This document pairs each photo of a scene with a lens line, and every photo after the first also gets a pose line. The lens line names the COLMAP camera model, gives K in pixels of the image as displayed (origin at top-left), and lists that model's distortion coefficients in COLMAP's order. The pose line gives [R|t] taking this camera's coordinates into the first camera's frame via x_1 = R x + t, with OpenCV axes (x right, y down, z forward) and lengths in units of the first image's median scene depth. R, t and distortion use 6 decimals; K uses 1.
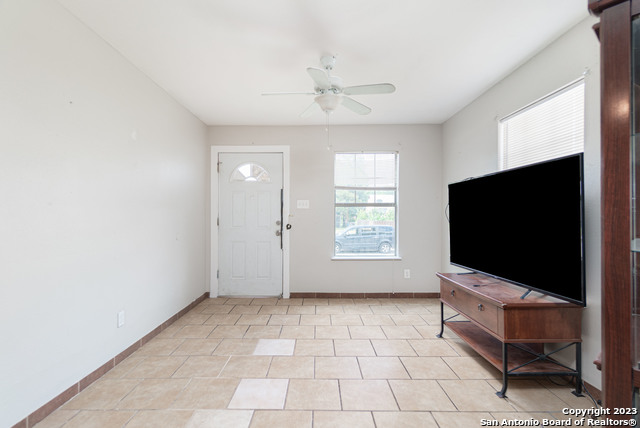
lens RADIAL K [[295.9, 0, 309.3], [0, 295.9, 214.0], [0, 0, 1]] dist [0.004802, -0.001450]
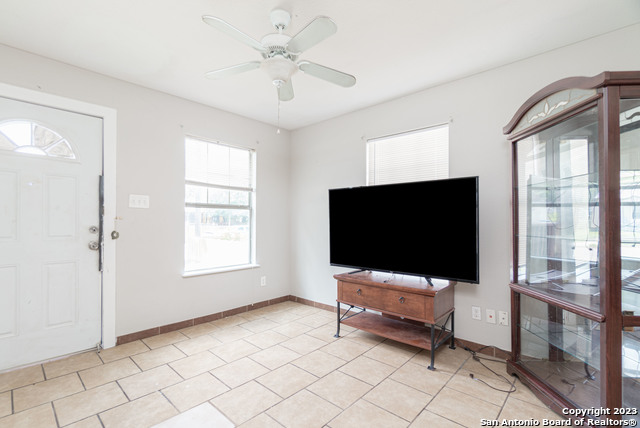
lens RADIAL K [[295.9, 0, 317.0], [0, 295.9, 218.5], [0, 0, 1]] dist [0.004802, -0.001450]
pose [[0.669693, 0.010826, 0.742559, -0.256580], [-0.012010, 0.999921, -0.003747, 0.003953], [-0.742541, -0.006409, 0.669770, 0.243277]]
